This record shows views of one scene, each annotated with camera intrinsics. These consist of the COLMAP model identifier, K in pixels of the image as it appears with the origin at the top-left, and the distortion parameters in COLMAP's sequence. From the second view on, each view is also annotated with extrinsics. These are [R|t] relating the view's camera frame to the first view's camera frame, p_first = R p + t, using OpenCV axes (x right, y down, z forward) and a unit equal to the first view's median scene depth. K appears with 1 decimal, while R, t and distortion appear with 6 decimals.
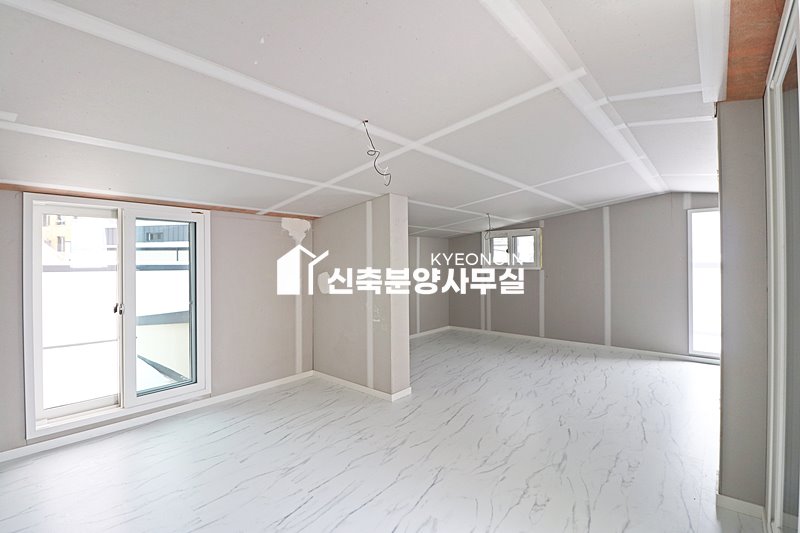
lens RADIAL K [[375.0, 0, 398.7], [0, 375.0, 262.8], [0, 0, 1]] dist [-0.011349, -0.006695]
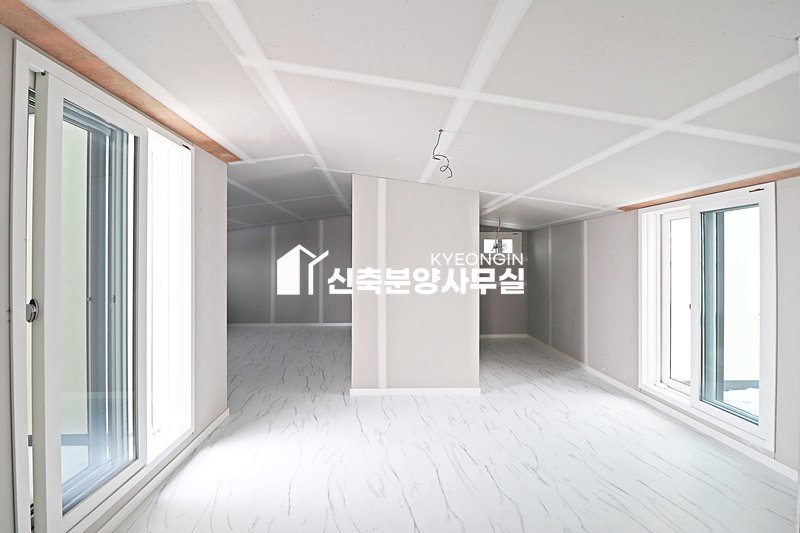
lens RADIAL K [[375.0, 0, 396.4], [0, 375.0, 262.4], [0, 0, 1]] dist [-0.011349, -0.006695]
pose [[-0.737981, 0.007418, -0.674781, 0.287894], [0.004663, 0.999972, 0.005893, -0.001341], [0.674805, 0.001202, -0.737995, 0.667921]]
